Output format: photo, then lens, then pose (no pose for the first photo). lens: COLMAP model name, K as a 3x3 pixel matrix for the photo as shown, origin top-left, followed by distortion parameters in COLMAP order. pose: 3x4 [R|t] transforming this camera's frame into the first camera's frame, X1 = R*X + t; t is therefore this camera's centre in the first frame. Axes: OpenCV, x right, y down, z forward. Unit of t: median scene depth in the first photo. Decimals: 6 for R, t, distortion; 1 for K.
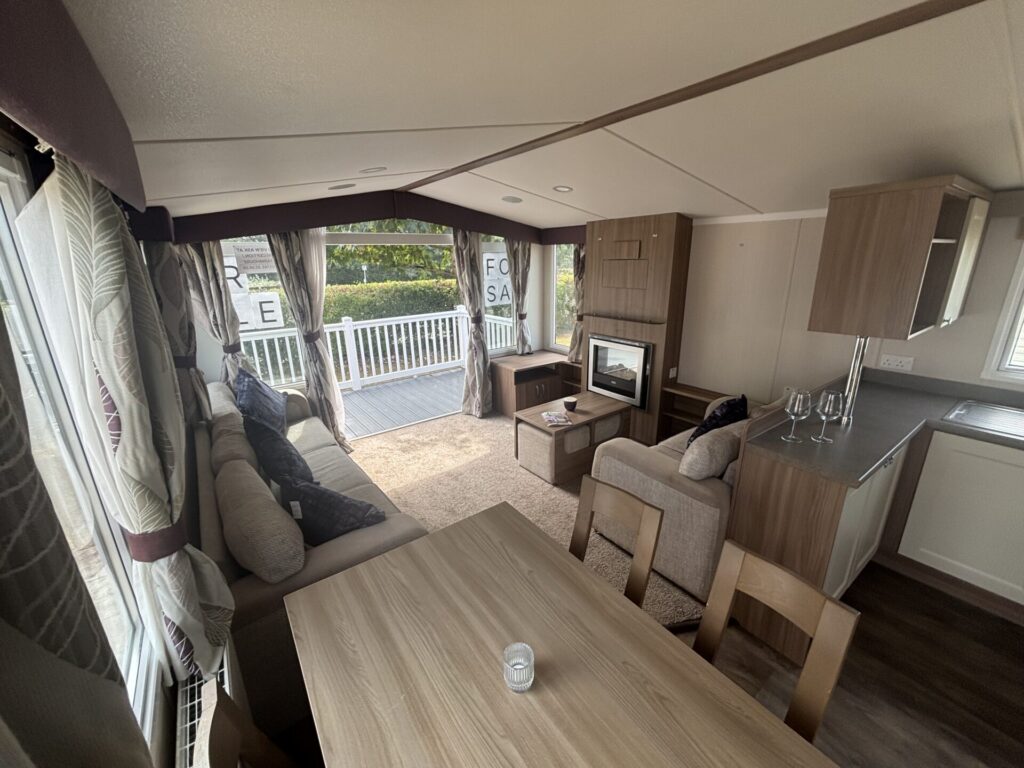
lens RADIAL K [[411.9, 0, 509.7], [0, 411.9, 389.6], [0, 0, 1]] dist [0.000258, -0.000181]
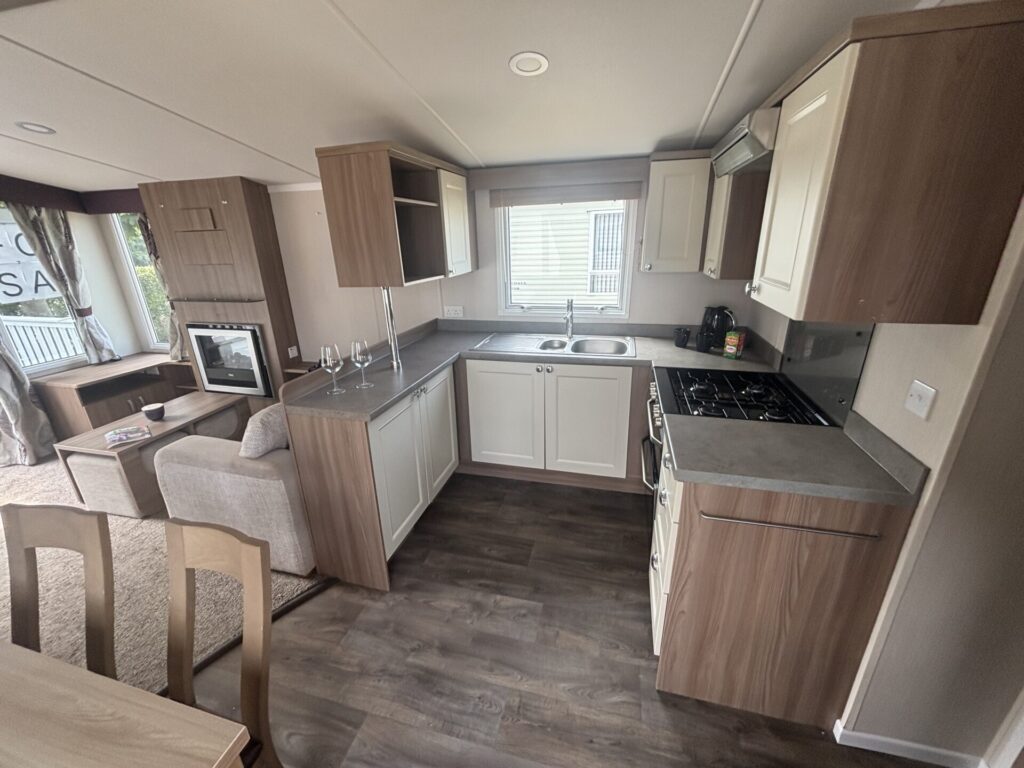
lens RADIAL K [[413.2, 0, 512.0], [0, 413.2, 384.0], [0, 0, 1]] dist [0.002373, 0.000355]
pose [[0.770760, -0.216458, 0.599228, 0.192240], [0.204904, 0.974768, 0.088555, 0.047508], [-0.603277, 0.054530, 0.795665, -0.048241]]
